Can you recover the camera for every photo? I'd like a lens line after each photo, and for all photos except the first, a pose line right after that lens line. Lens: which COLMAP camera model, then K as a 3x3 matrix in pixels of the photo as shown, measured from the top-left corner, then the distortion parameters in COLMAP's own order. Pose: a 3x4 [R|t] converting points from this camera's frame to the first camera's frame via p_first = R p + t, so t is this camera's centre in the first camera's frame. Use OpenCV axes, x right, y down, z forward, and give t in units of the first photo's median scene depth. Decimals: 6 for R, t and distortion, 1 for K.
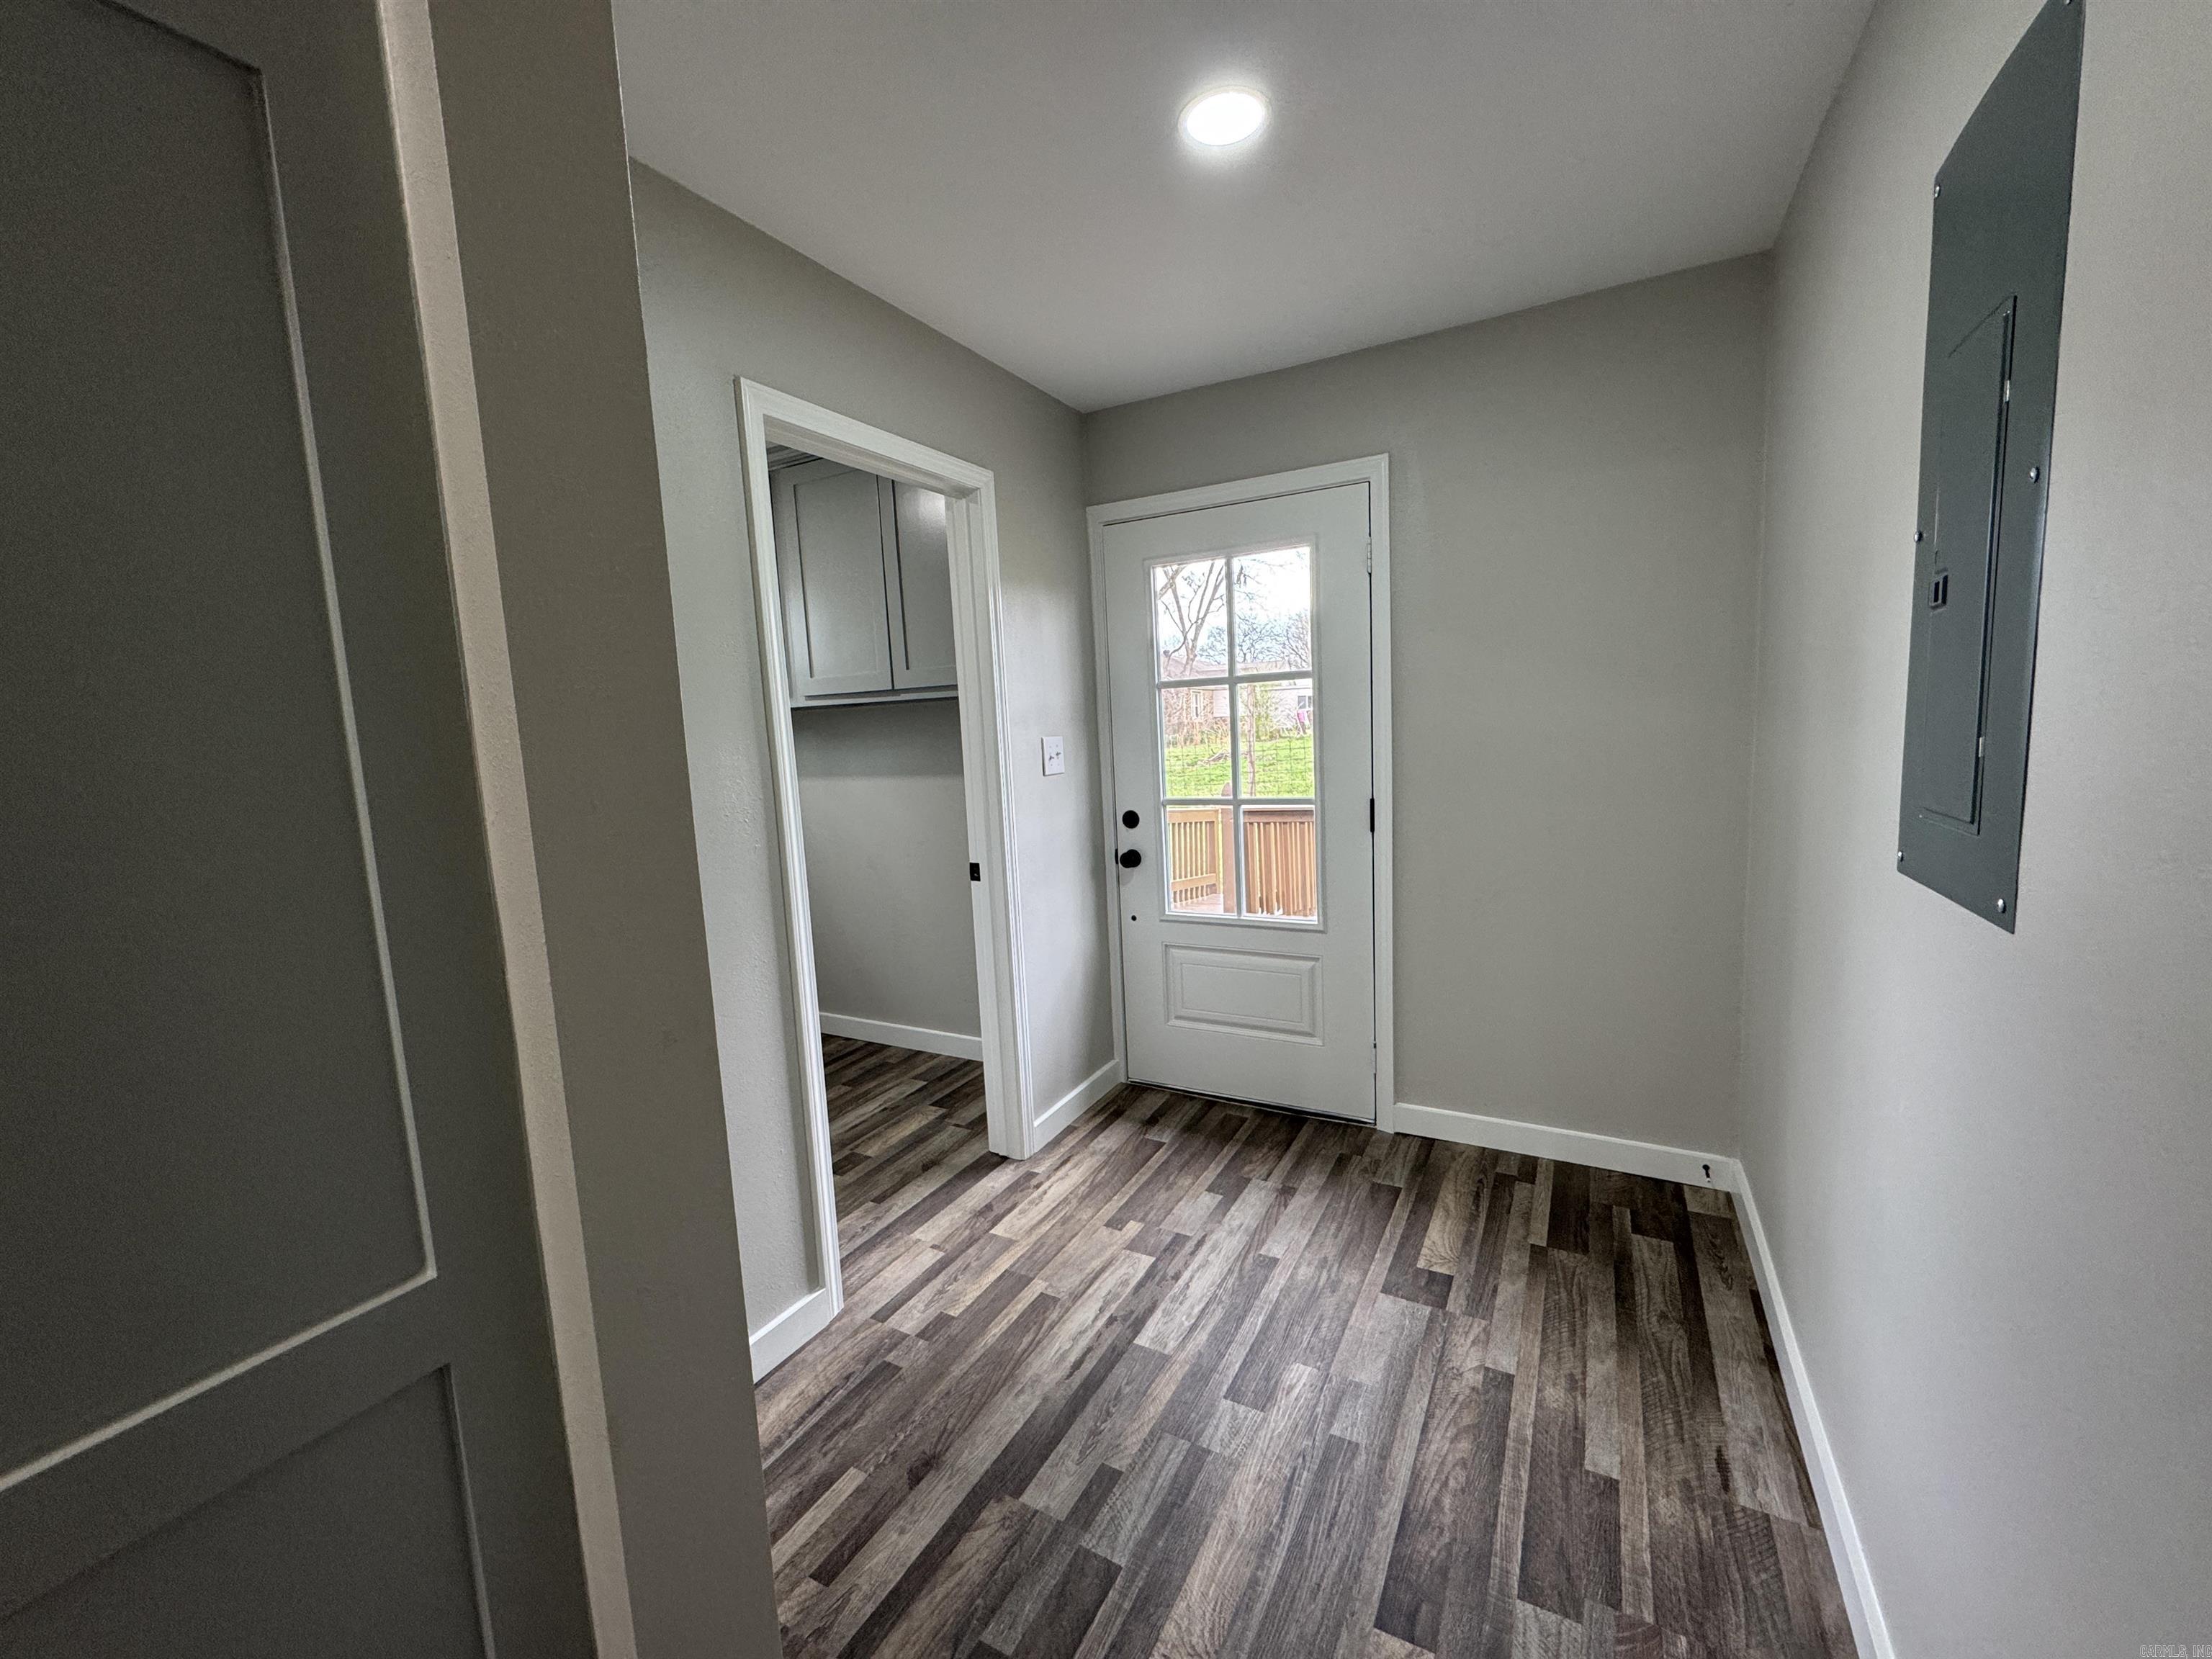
lens RADIAL K [[880.4, 0, 1115.4], [0, 880.4, 837.2], [0, 0, 1]] dist [-0.003626, 0.000957]
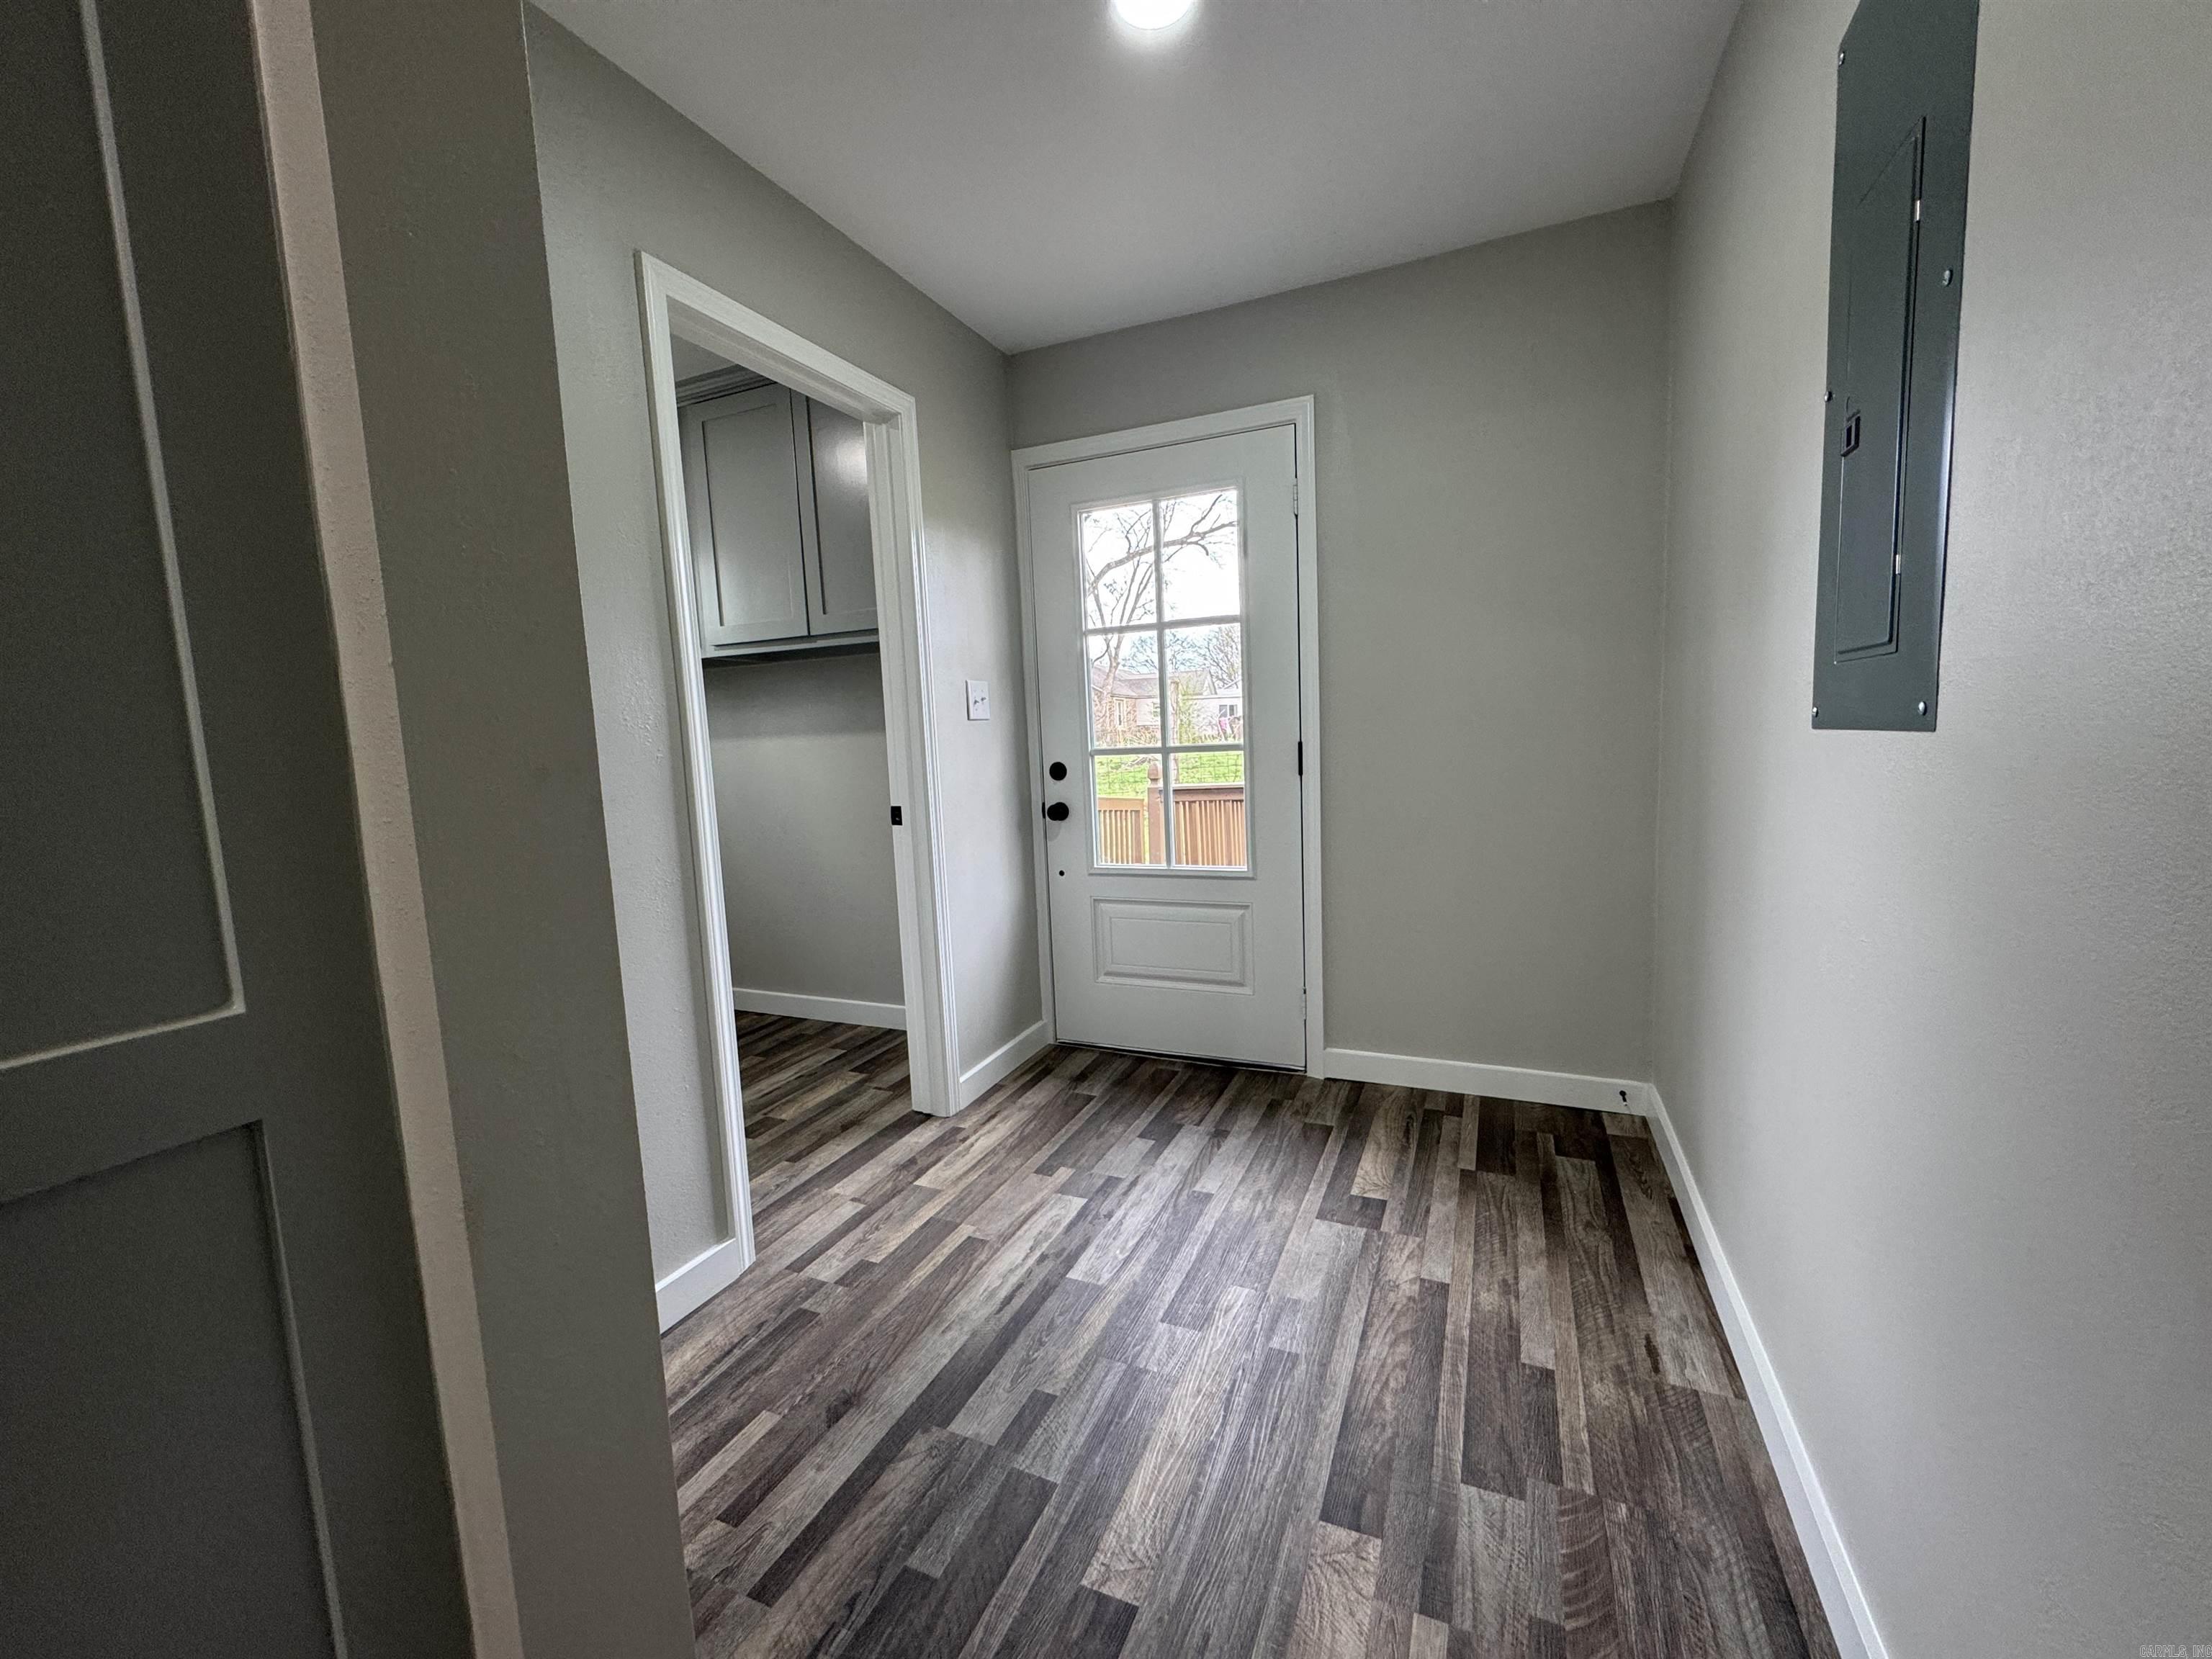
lens RADIAL K [[880.4, 0, 1115.3], [0, 880.4, 836.8], [0, 0, 1]] dist [-0.003626, 0.000957]
pose [[0.996235, -0.004567, 0.086573, -0.006404], [0.005769, 0.999890, -0.013637, 0.100182], [-0.086502, 0.014085, 0.996152, 0.027913]]
